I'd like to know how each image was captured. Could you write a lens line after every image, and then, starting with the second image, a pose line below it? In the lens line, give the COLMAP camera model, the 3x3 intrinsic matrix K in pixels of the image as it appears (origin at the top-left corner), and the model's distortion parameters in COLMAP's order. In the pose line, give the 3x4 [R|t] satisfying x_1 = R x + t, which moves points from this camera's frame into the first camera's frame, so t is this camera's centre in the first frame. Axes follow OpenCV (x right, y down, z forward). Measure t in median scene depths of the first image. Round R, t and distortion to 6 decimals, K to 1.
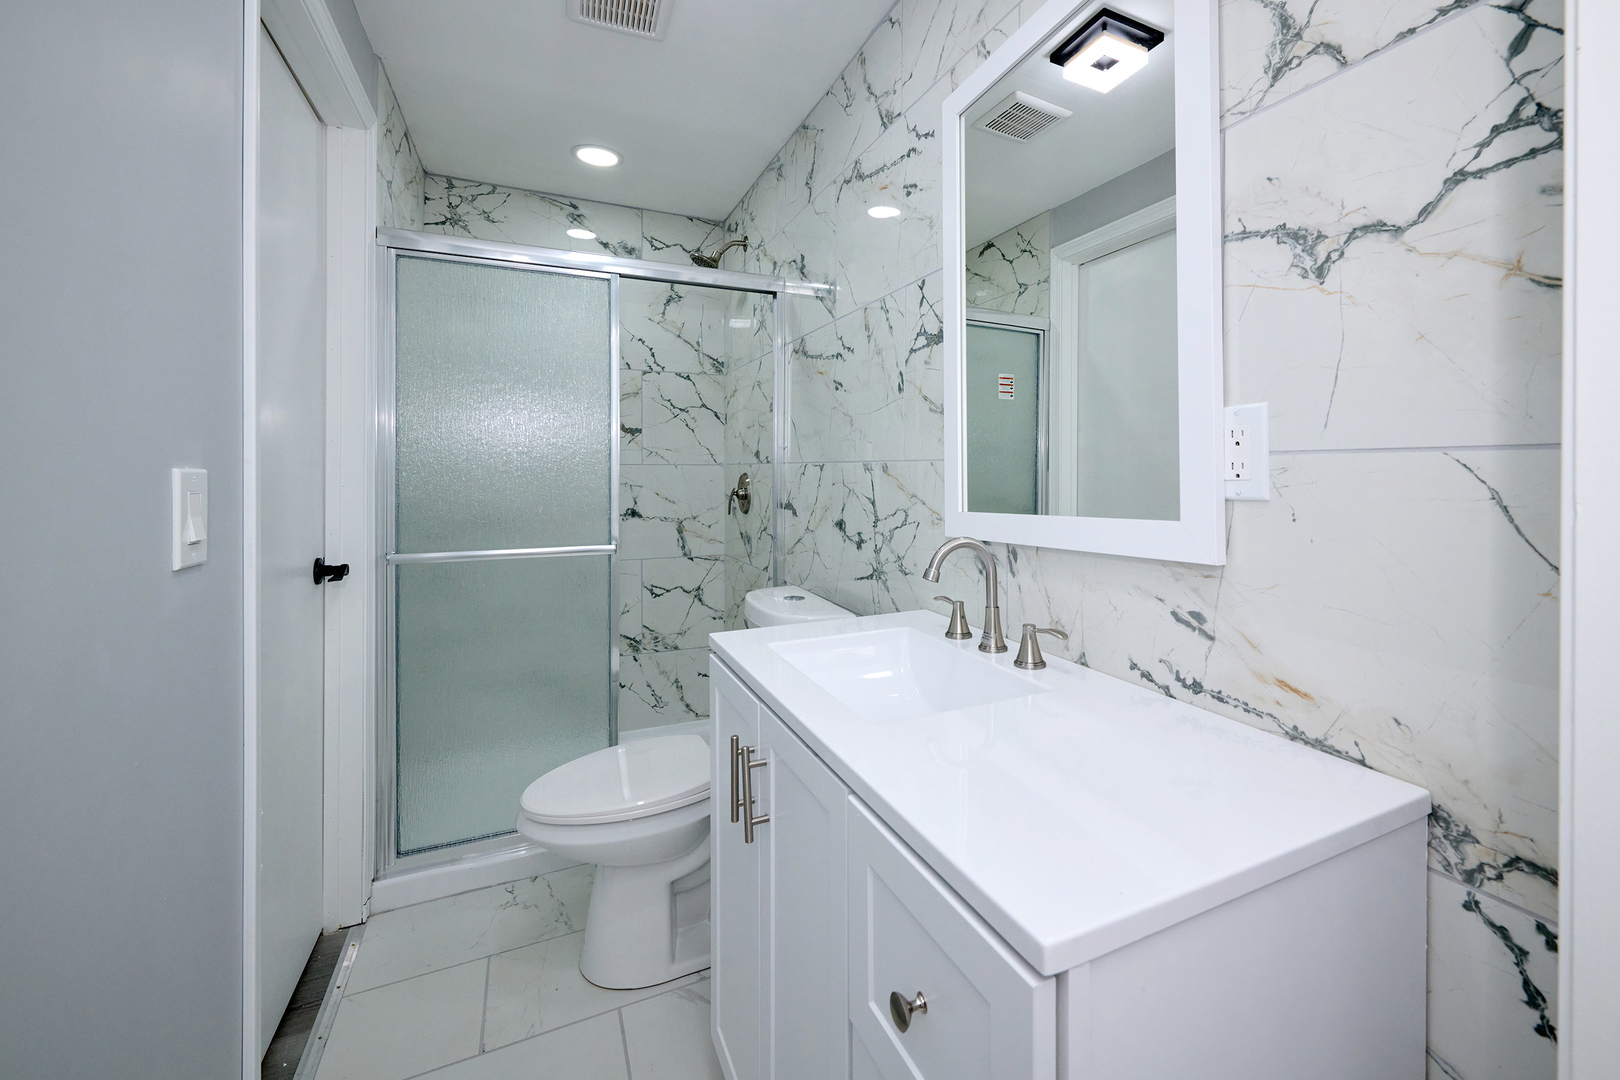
lens RADIAL K [[659.9, 0, 817.1], [0, 659.9, 482.1], [0, 0, 1]] dist [-0.000007, -0.001382]
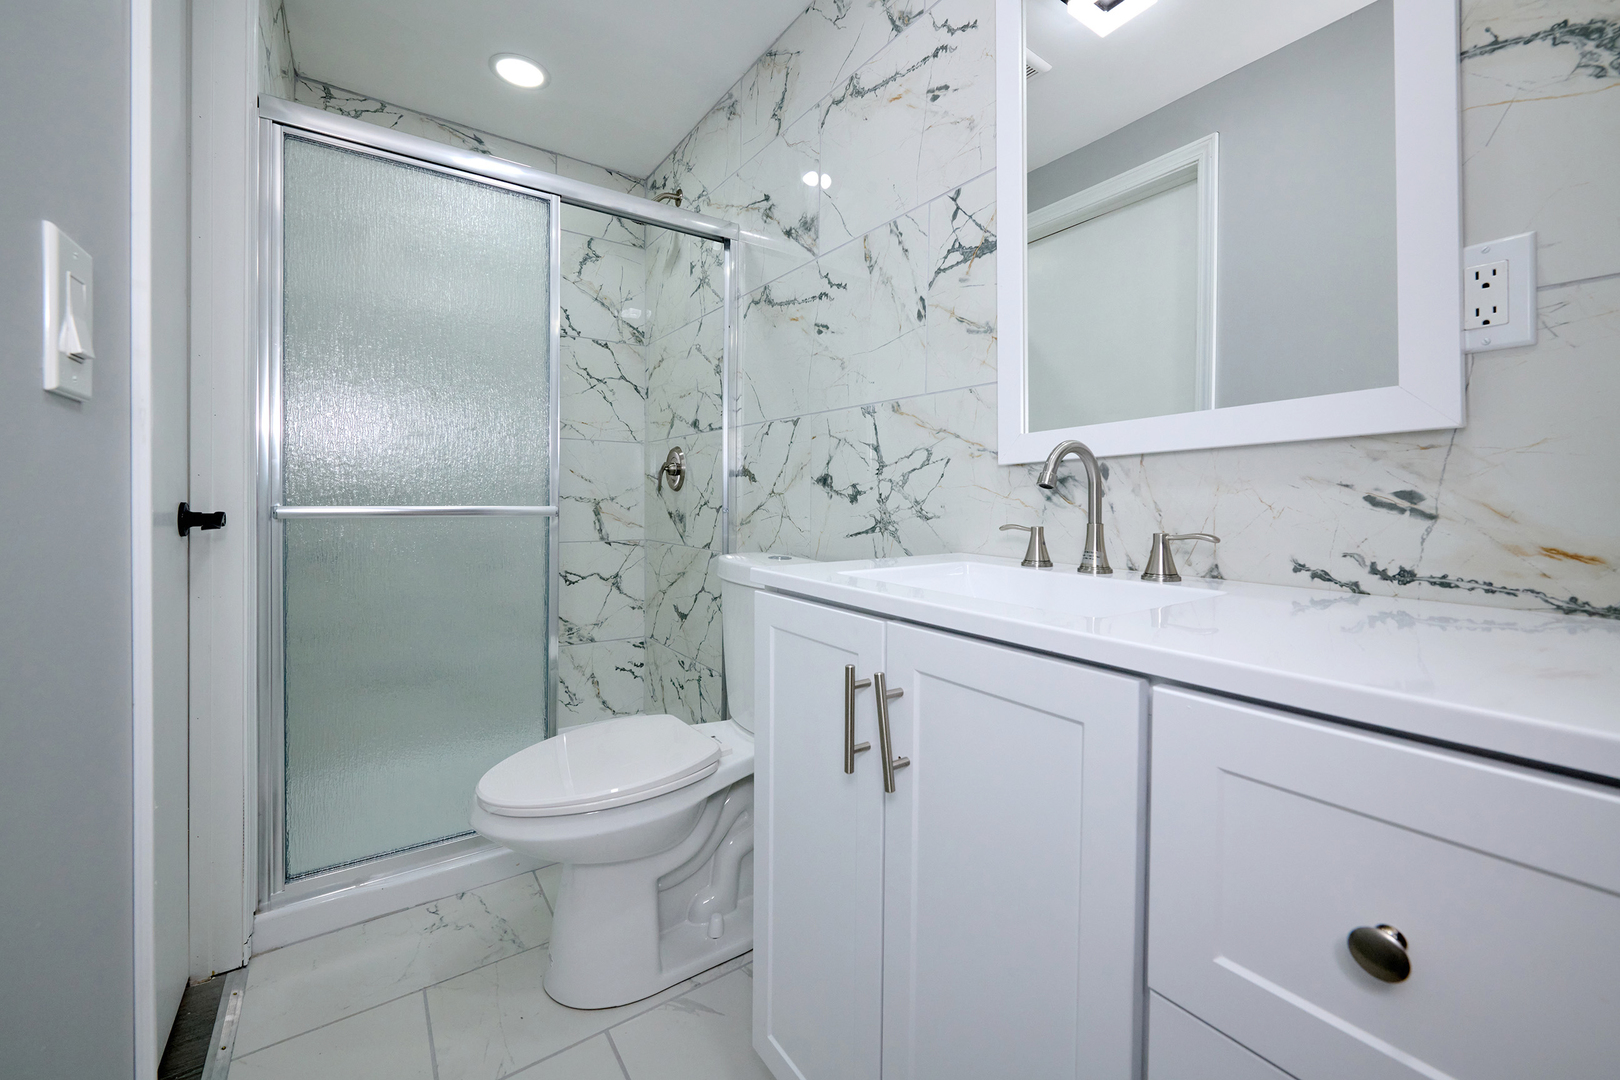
lens RADIAL K [[659.9, 0, 809.2], [0, 659.9, 497.0], [0, 0, 1]] dist [-0.000007, -0.001382]
pose [[0.986520, 0.008961, 0.163397, -0.158969], [-0.010976, 0.999874, 0.011435, 0.091823], [-0.163274, -0.013074, 0.986494, 0.119415]]
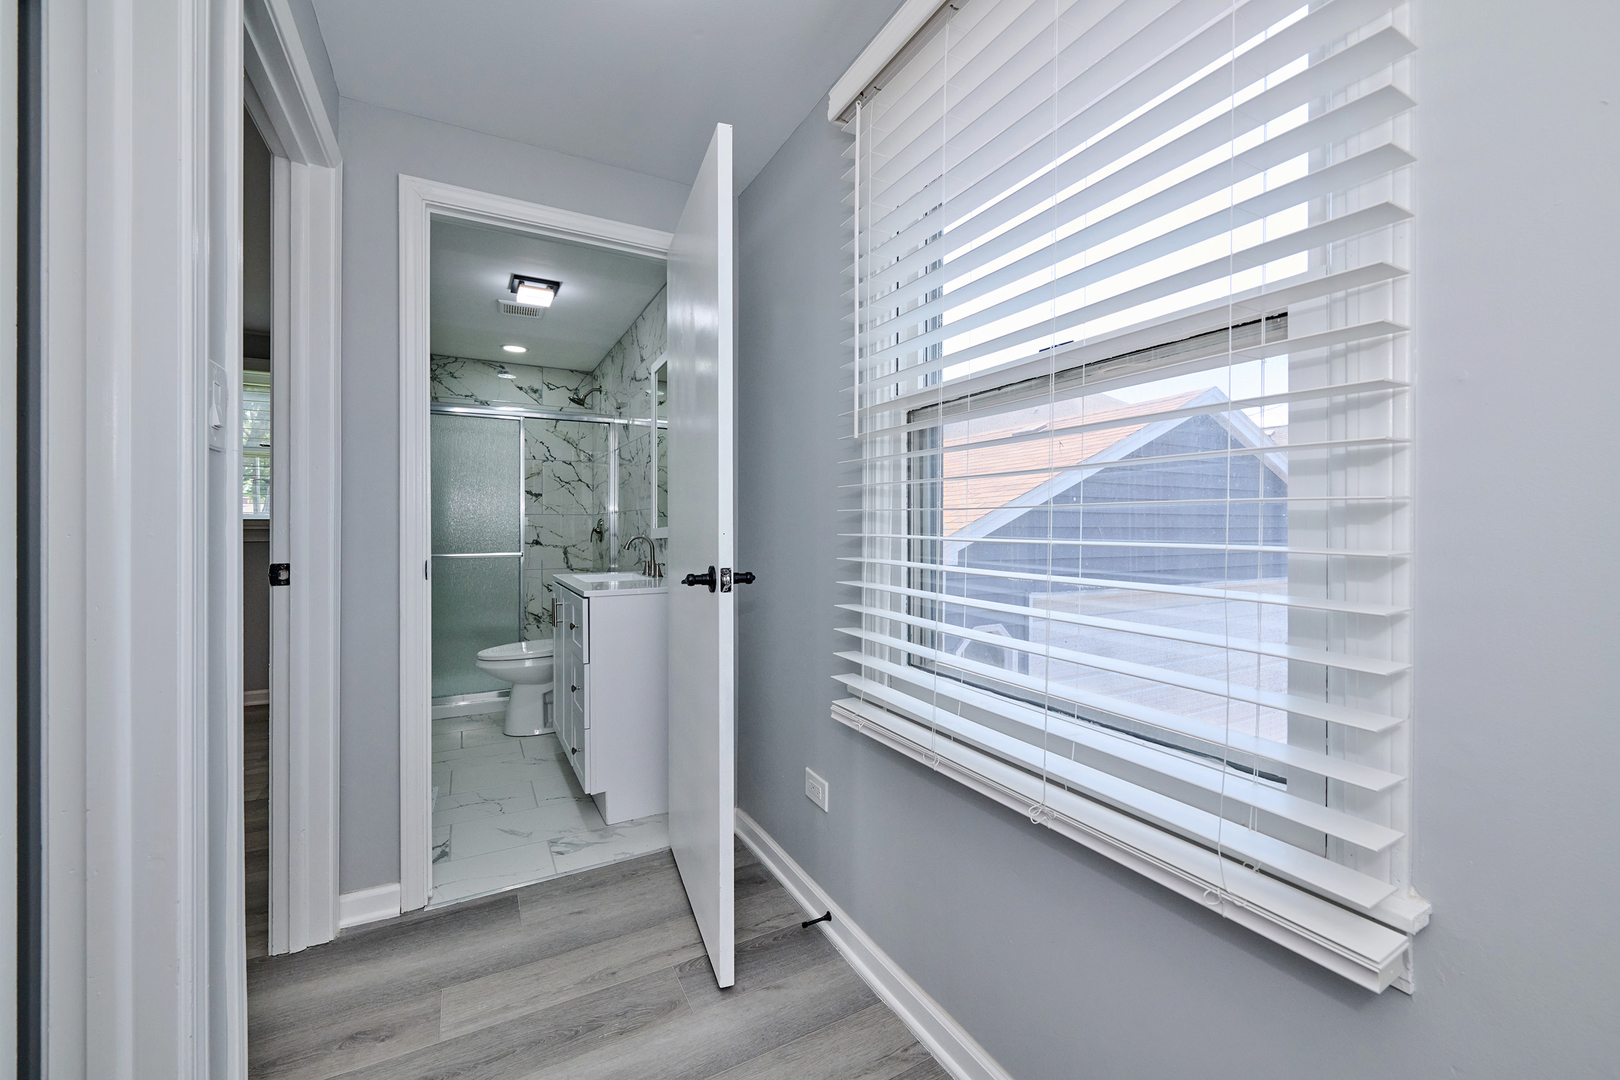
lens RADIAL K [[659.9, 0, 802.9], [0, 659.9, 539.1], [0, 0, 1]] dist [-0.000007, -0.001382]
pose [[0.998905, 0.008551, 0.046007, 0.793328], [-0.008881, 0.999936, 0.006961, 0.048156], [-0.045944, -0.007362, 0.998917, -1.779444]]
